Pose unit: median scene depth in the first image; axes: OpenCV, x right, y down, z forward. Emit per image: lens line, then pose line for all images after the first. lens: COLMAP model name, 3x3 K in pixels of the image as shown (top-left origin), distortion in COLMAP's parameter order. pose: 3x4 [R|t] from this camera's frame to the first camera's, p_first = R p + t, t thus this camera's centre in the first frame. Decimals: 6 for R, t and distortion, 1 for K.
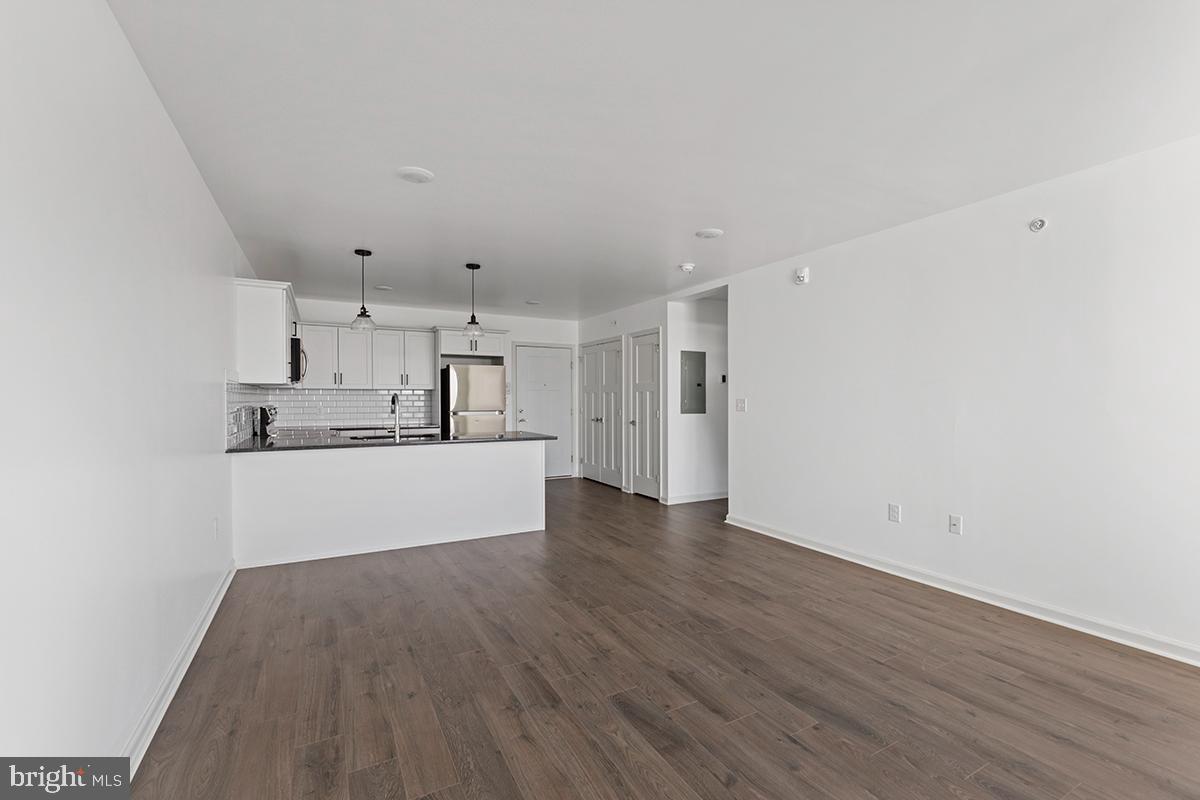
lens RADIAL K [[520.5, 0, 600.2], [0, 520.5, 402.5], [0, 0, 1]] dist [-0.003636, -0.000335]
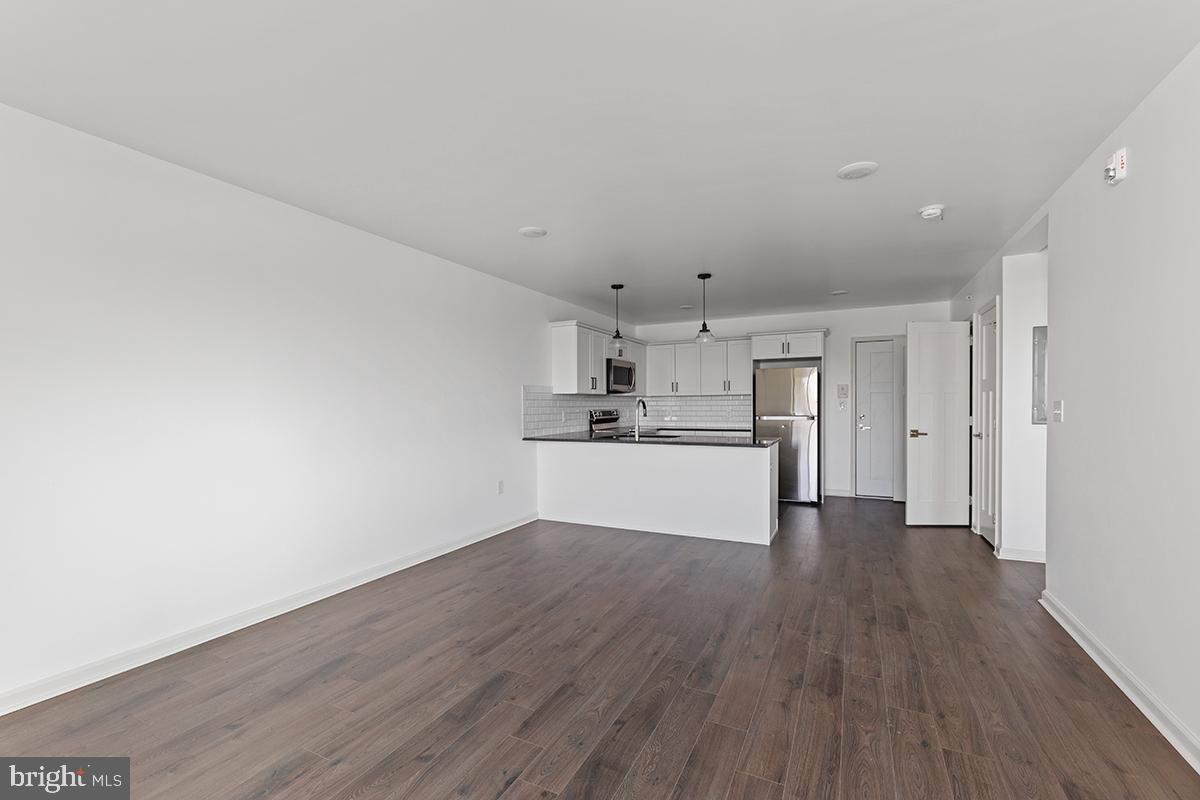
lens RADIAL K [[520.5, 0, 626.9], [0, 520.5, 408.9], [0, 0, 1]] dist [-0.003636, -0.000335]
pose [[0.566785, 0.002752, -0.823861, 0.673168], [0.000033, 0.999994, 0.003363, 0.000312], [0.823866, -0.001933, 0.566781, 0.361432]]
